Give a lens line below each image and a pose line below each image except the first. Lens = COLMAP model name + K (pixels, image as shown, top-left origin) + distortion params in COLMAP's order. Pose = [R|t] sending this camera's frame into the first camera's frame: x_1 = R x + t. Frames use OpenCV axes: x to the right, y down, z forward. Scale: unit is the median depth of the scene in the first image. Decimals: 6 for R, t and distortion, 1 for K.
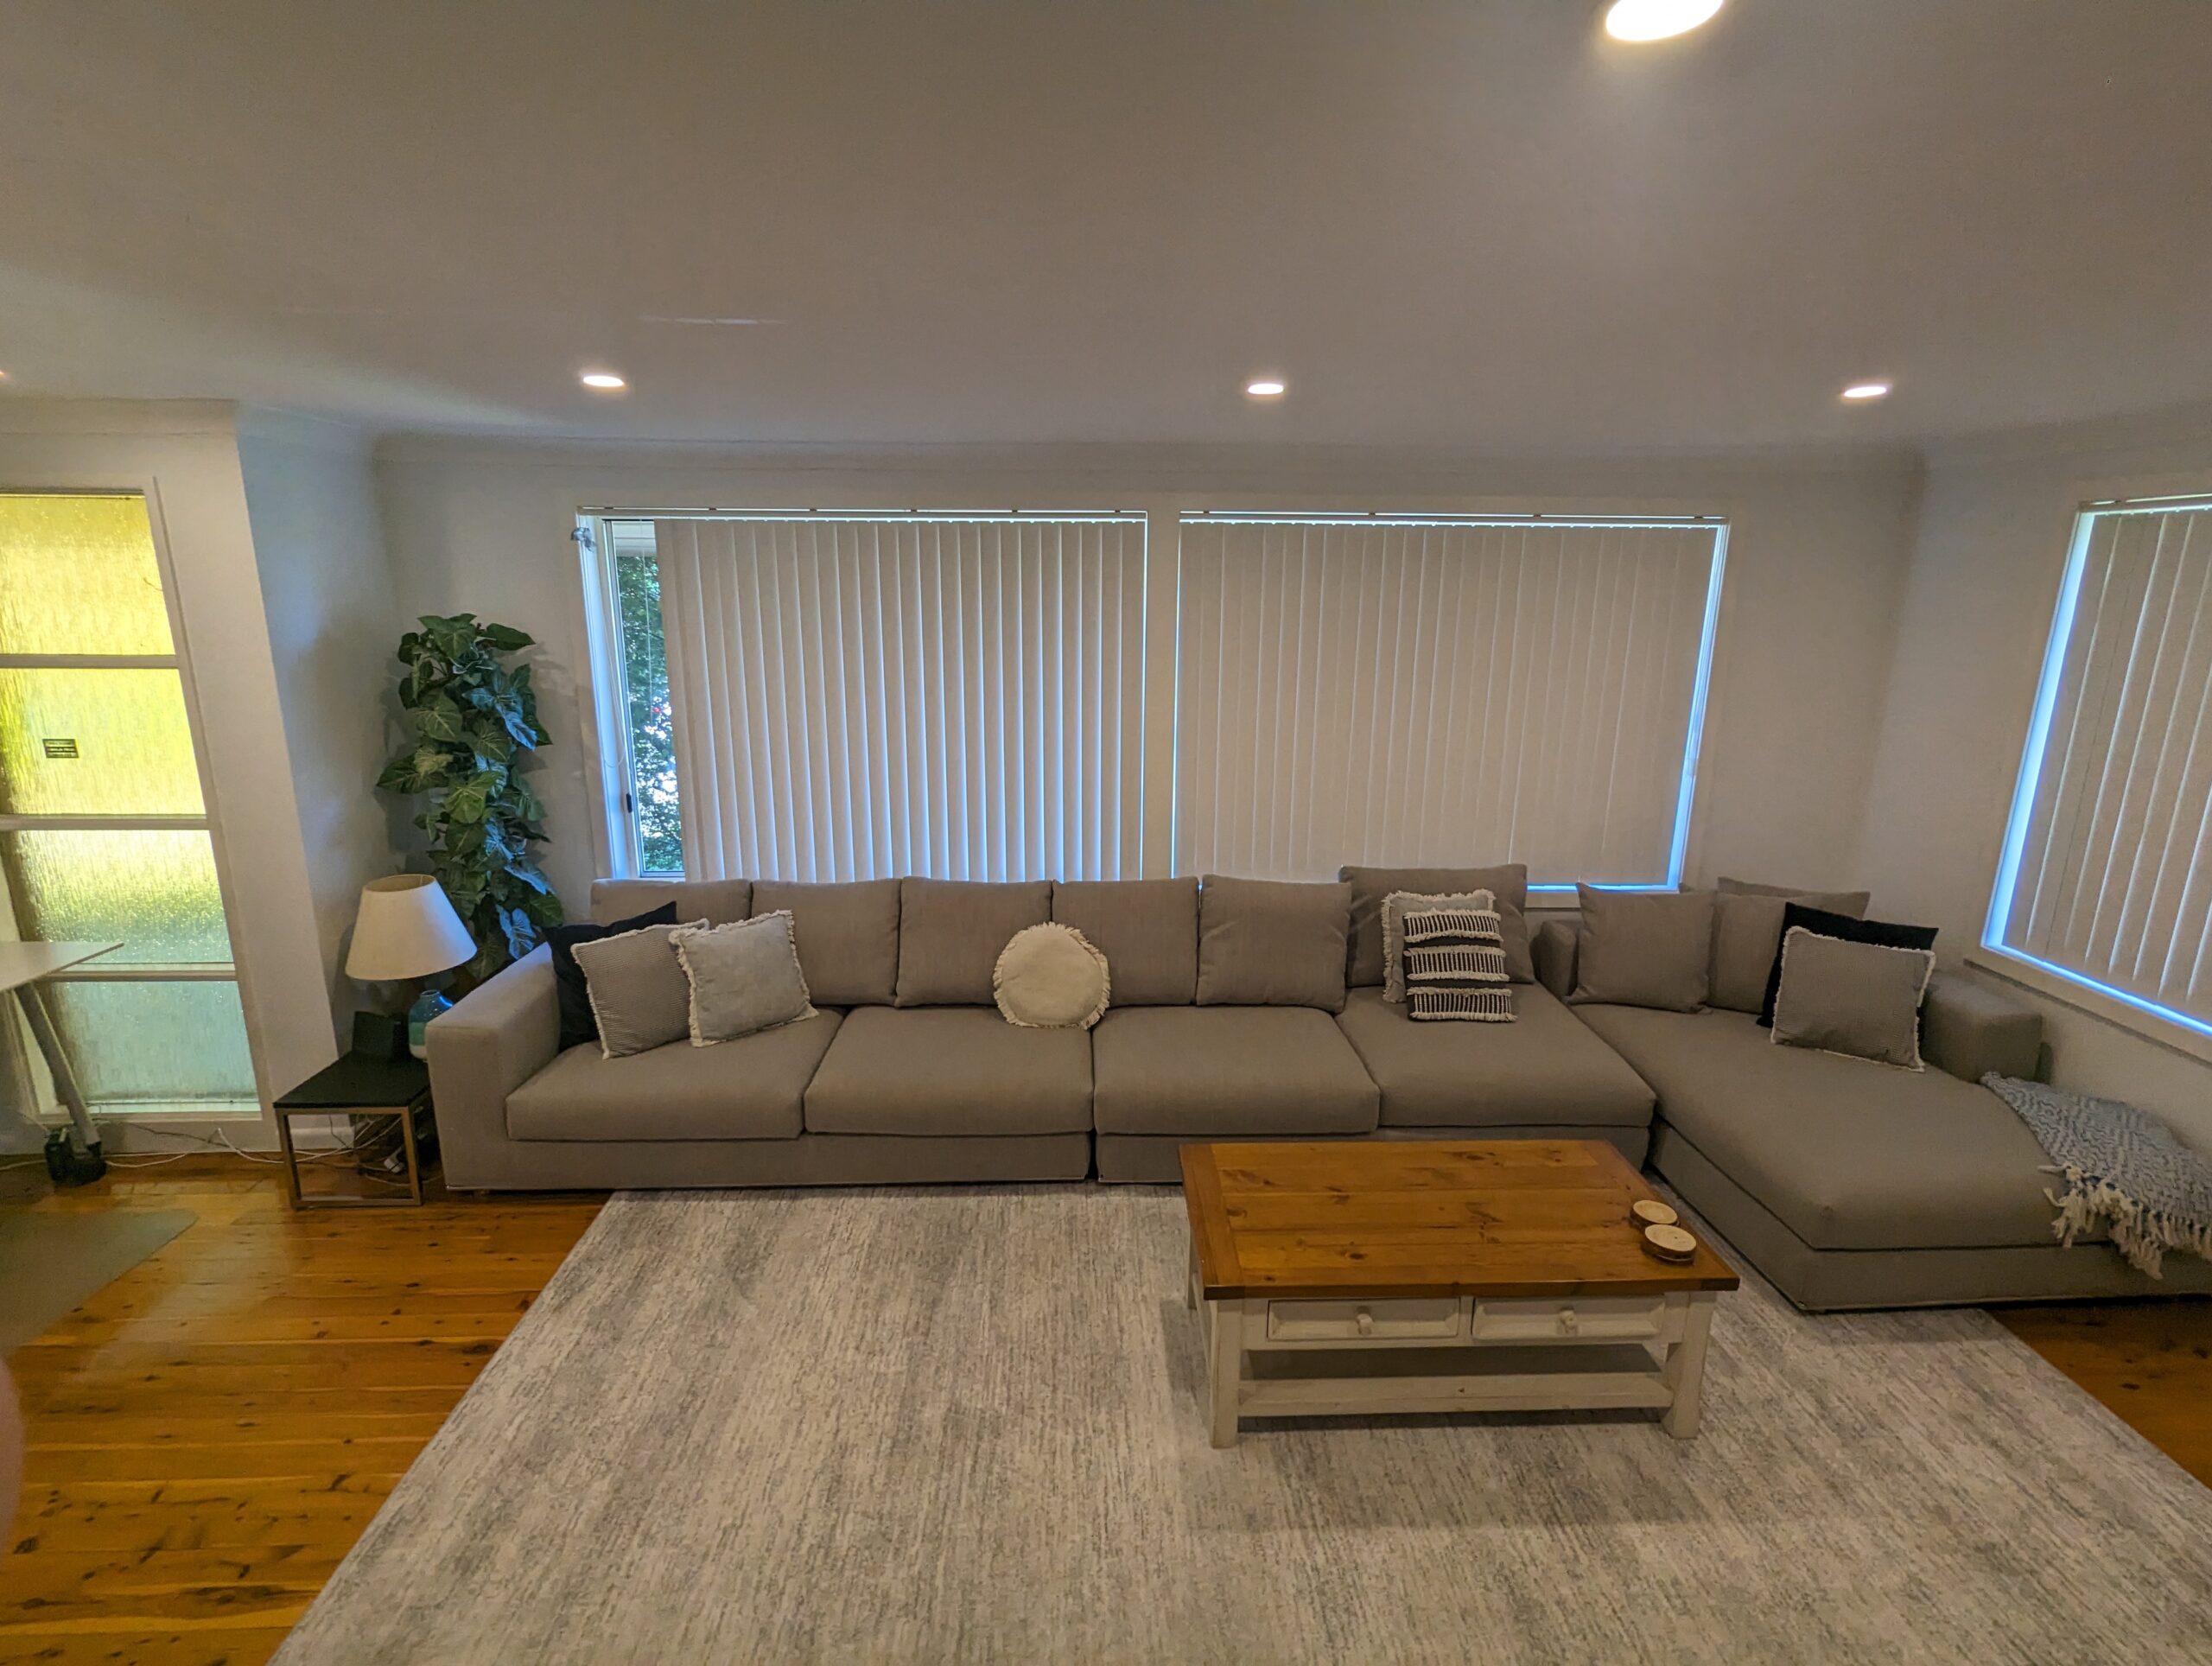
lens RADIAL K [[1044.7, 0, 1102.1], [0, 1044.7, 836.1], [0, 0, 1]] dist [0.000211, -0.000425]
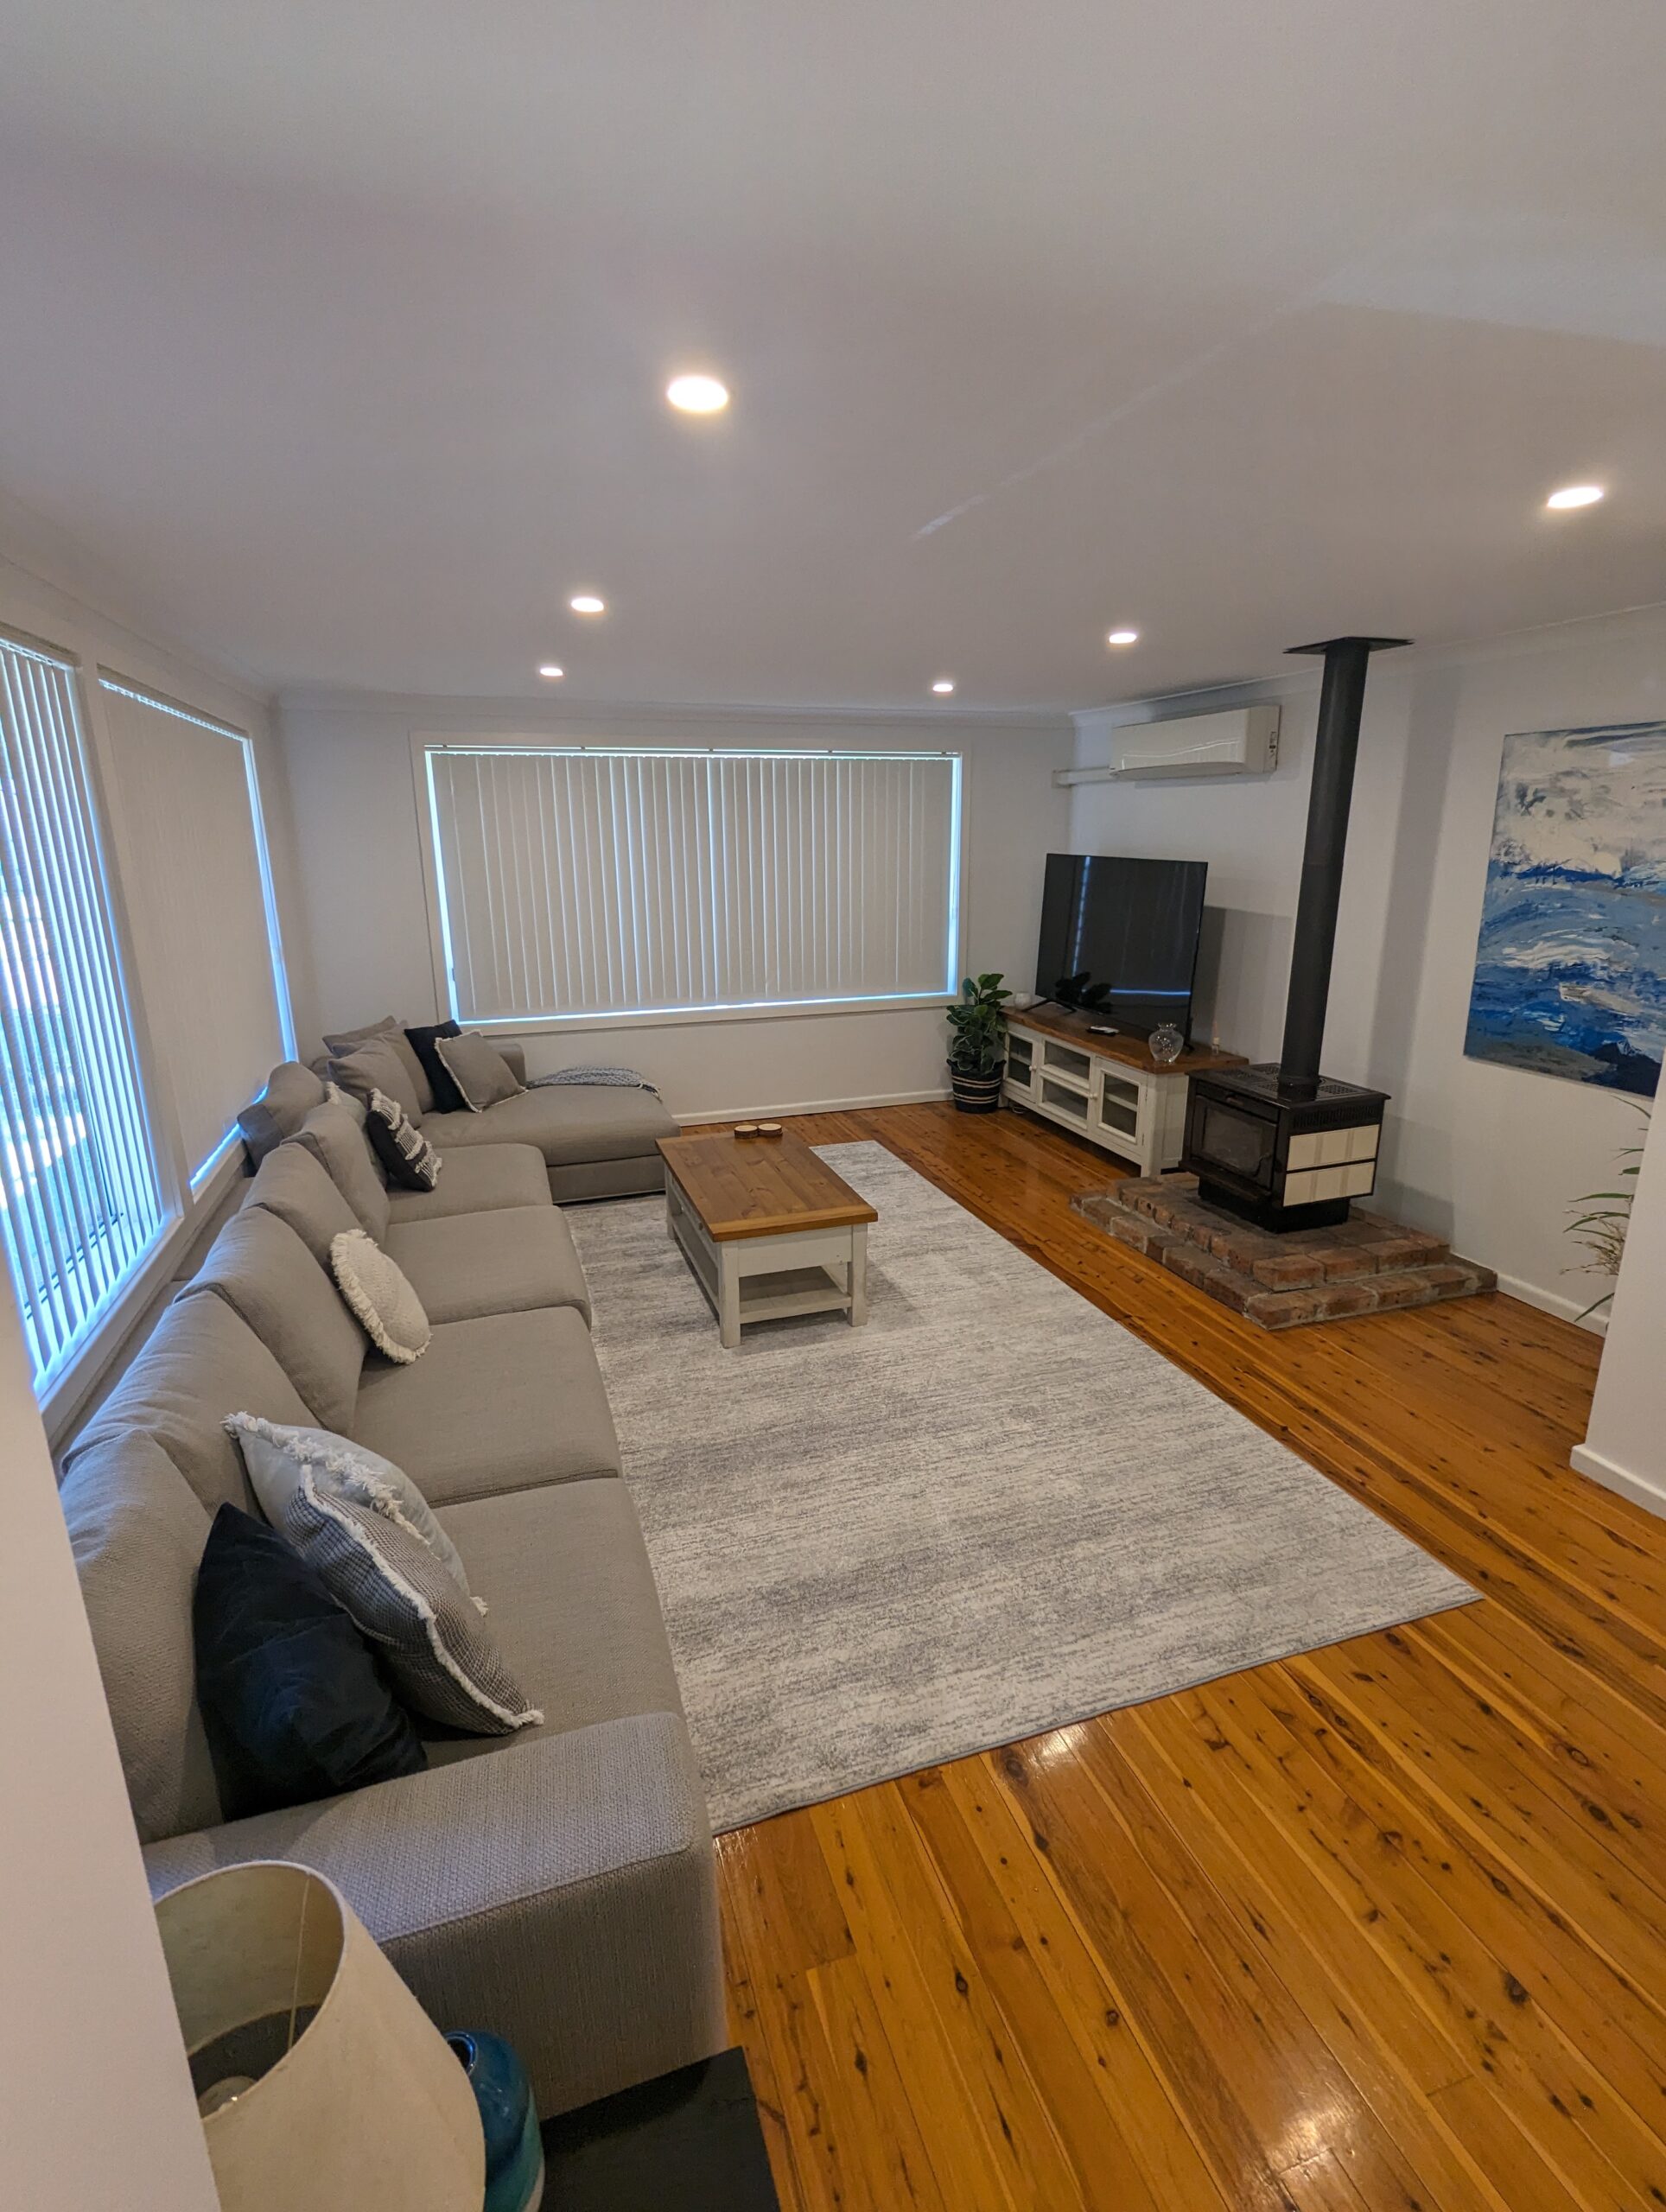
lens RADIAL K [[1044.7, 0, 830.1], [0, 1044.7, 1101.5], [0, 0, 1]] dist [0.000211, -0.000425]
pose [[-0.278864, -0.251460, 0.926824, -1.310931], [0.229205, 0.919790, 0.318515, -0.259083], [-0.932577, 0.301255, -0.198860, 1.299137]]
